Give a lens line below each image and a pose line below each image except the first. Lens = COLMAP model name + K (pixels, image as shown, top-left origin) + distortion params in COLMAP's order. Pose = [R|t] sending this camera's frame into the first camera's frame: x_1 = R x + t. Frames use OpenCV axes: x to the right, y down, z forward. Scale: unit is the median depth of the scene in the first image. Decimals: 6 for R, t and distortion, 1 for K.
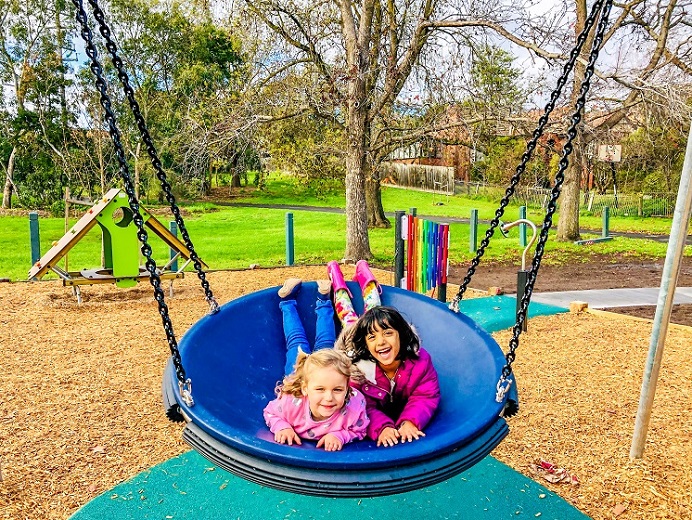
lens RADIAL K [[595.9, 0, 347.9], [0, 595.9, 256.9], [0, 0, 1]] dist [0.012853, 0.012539]
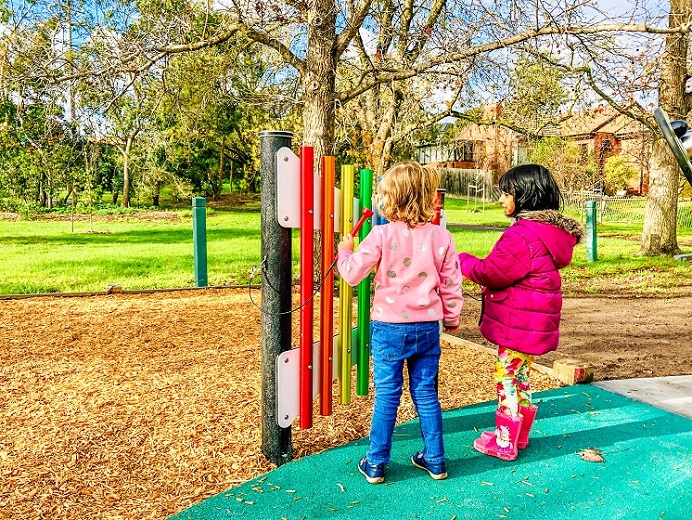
lens RADIAL K [[595.9, 0, 347.9], [0, 595.9, 256.9], [0, 0, 1]] dist [0.012853, 0.012539]
pose [[0.997881, 0.012837, -0.063791, 0.029180], [-0.014299, 0.999644, -0.022524, -0.002067], [0.063479, 0.023388, 0.997709, 0.143966]]
